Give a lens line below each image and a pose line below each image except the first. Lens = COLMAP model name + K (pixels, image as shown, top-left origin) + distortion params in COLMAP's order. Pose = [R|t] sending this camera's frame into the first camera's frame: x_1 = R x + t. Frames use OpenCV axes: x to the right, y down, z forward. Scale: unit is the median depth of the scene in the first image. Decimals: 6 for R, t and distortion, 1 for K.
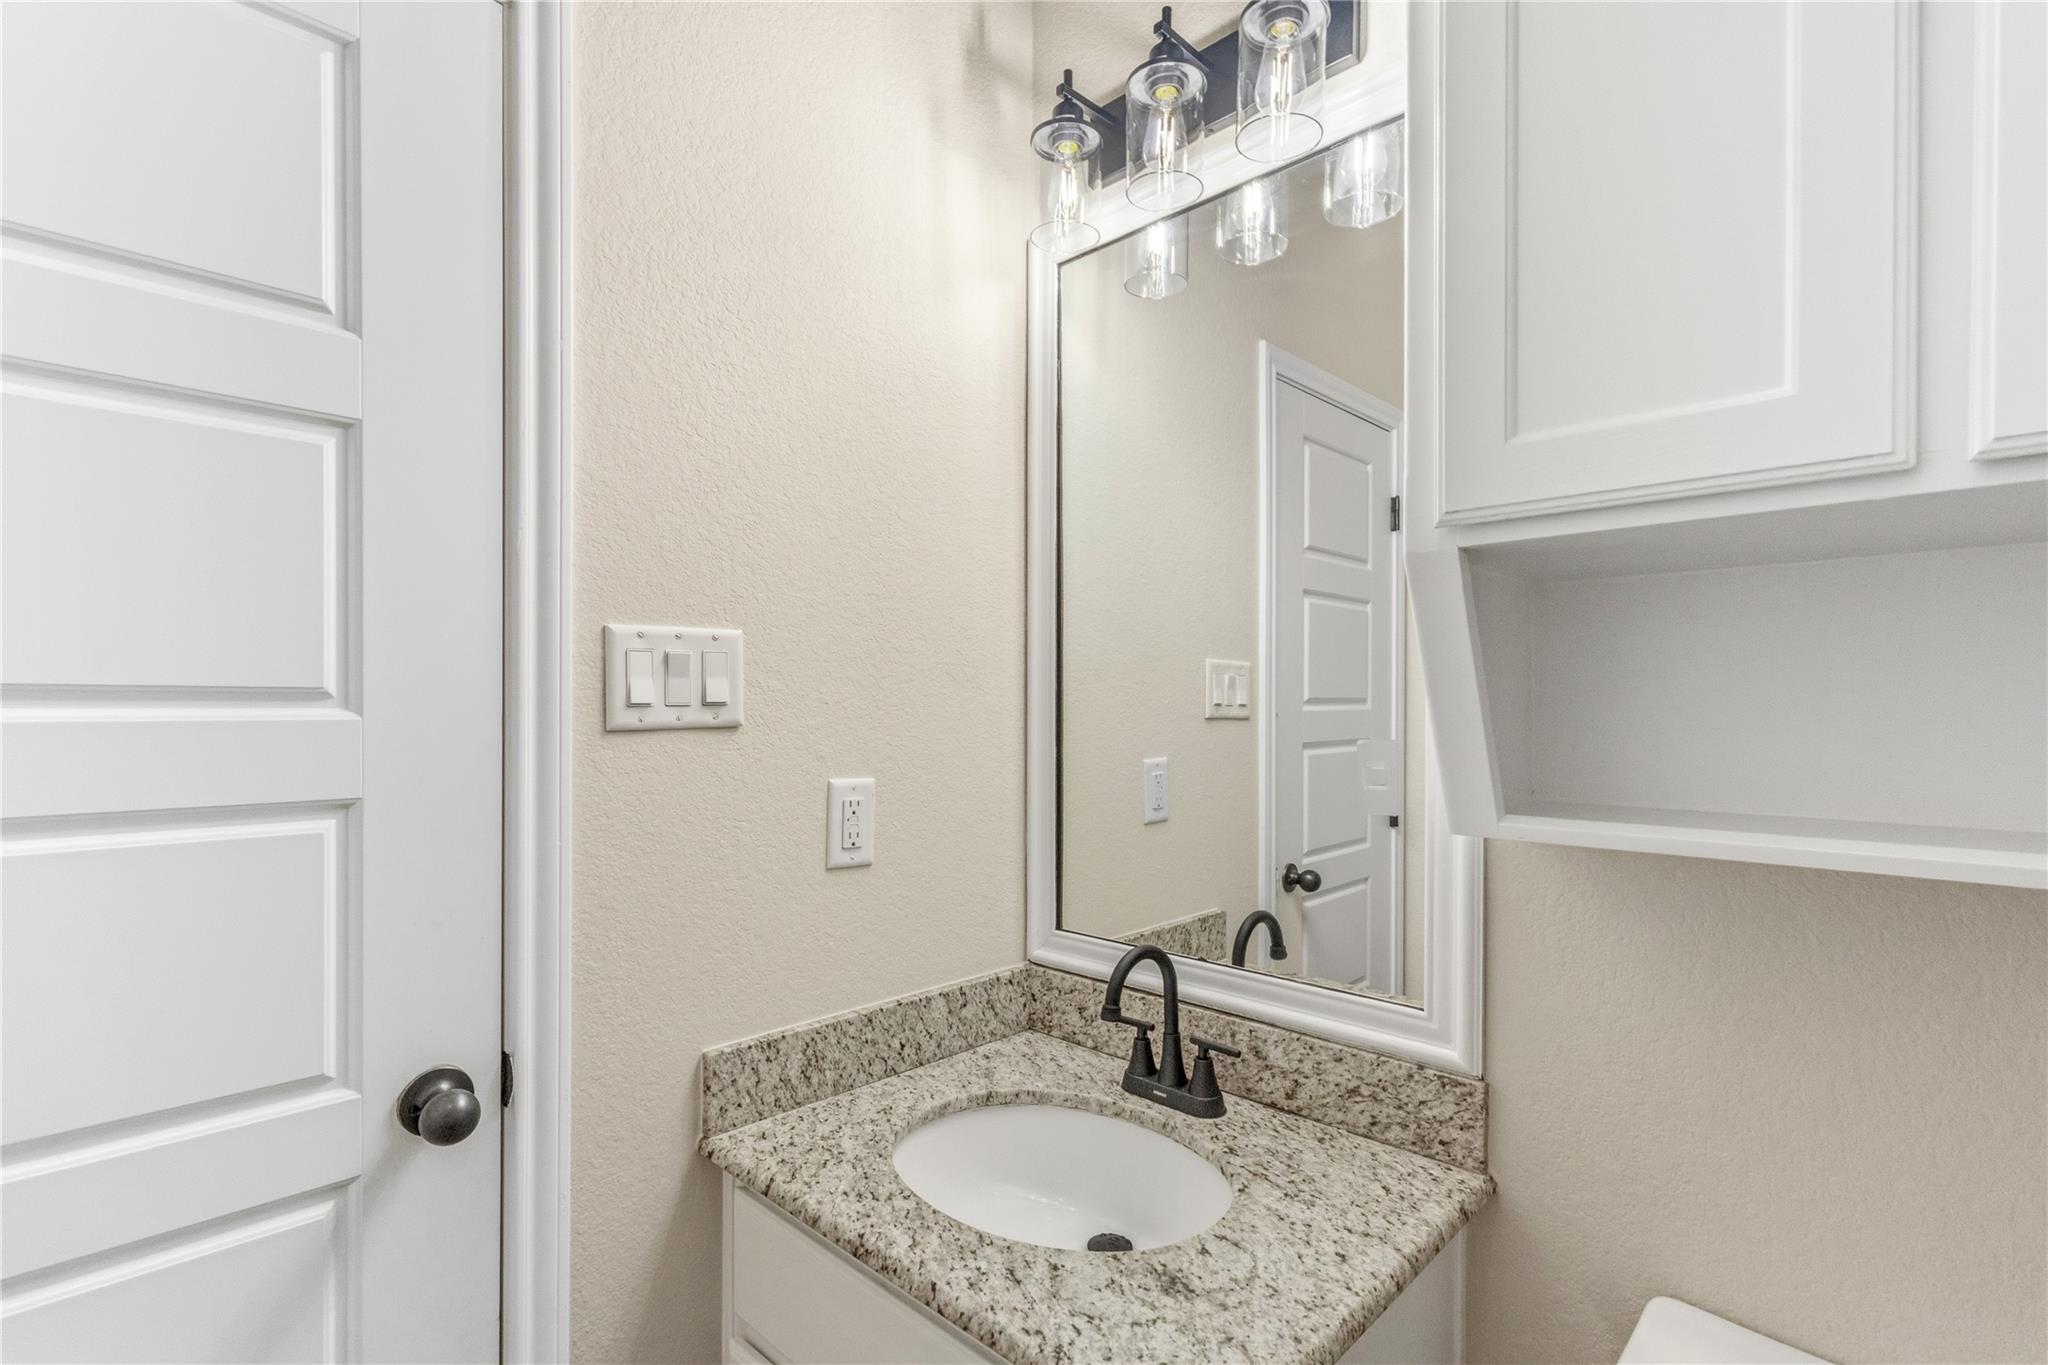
lens RADIAL K [[958.5, 0, 1021.4], [0, 958.5, 702.6], [0, 0, 1]] dist [0.002332, 0.000307]
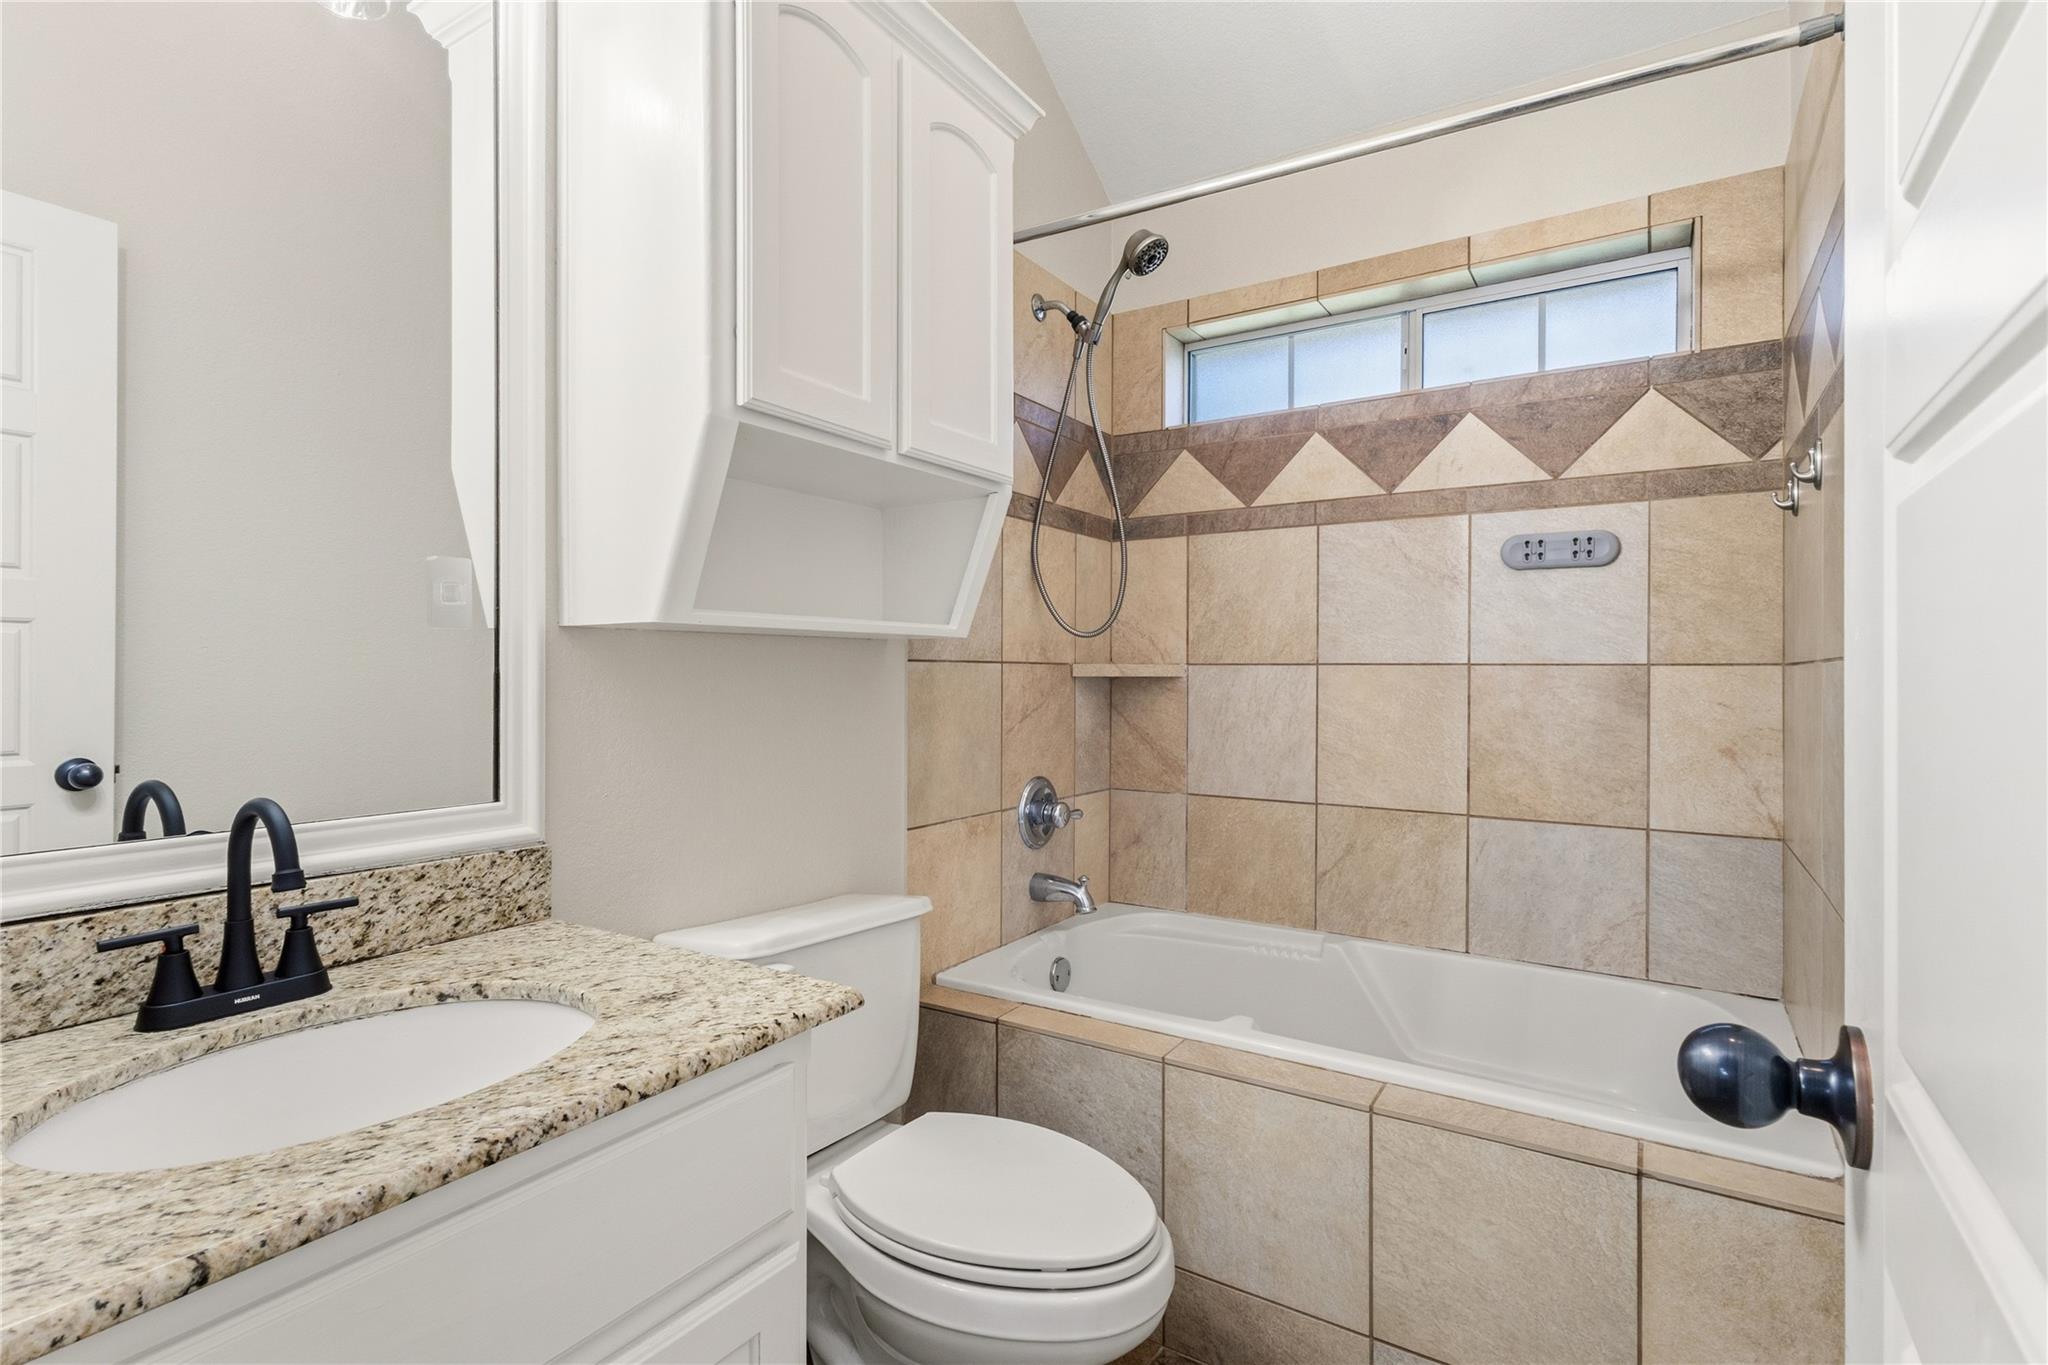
lens RADIAL K [[975.8, 0, 1022.7], [0, 975.8, 699.1], [0, 0, 1]] dist [0.004499, 0.000329]
pose [[-0.200668, -0.026163, 0.979310, -0.797124], [-0.002790, 0.999655, 0.026135, 0.166513], [-0.979655, 0.002513, -0.200672, 0.614922]]
